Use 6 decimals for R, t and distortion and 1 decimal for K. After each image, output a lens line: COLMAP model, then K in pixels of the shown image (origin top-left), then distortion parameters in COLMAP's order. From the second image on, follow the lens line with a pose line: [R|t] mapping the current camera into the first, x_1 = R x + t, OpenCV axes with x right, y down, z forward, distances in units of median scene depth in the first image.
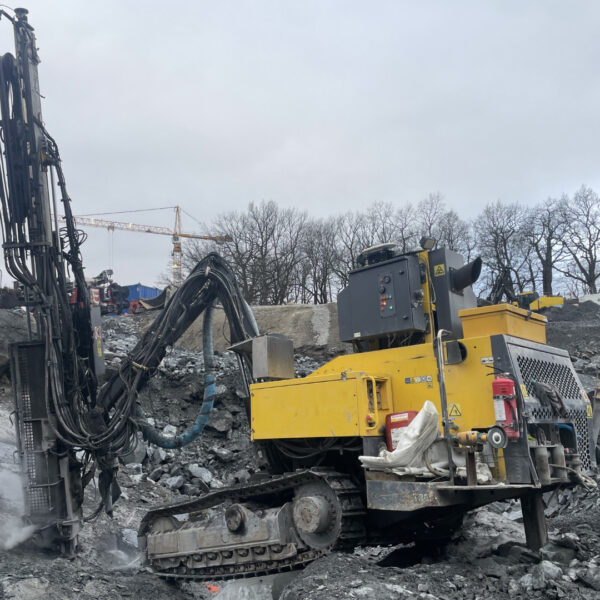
lens RADIAL K [[586.3, 0, 299.9], [0, 586.3, 315.8], [0, 0, 1]] dist [0.091754, -0.108276]
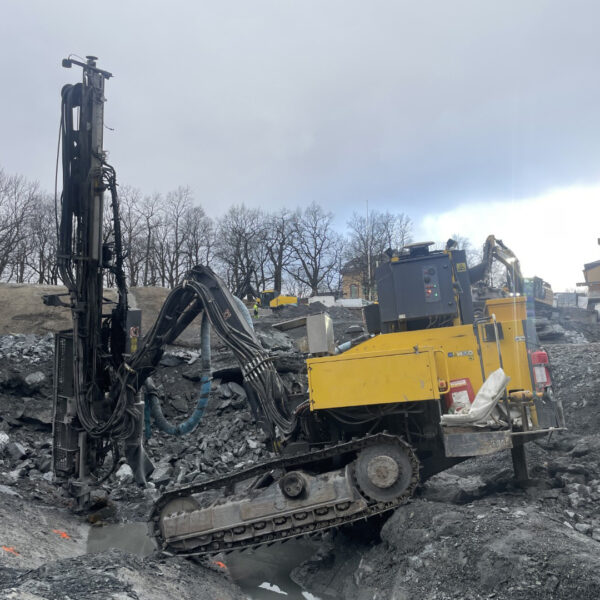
lens RADIAL K [[604.4, 0, 300.0], [0, 604.4, 300.0], [0, 0, 1]] dist [-0.003141, -0.020451]
pose [[0.853490, 0.062209, 0.517383, -0.664256], [-0.053302, 0.998063, -0.032076, 0.047336], [-0.518376, -0.000202, 0.855153, 0.076386]]
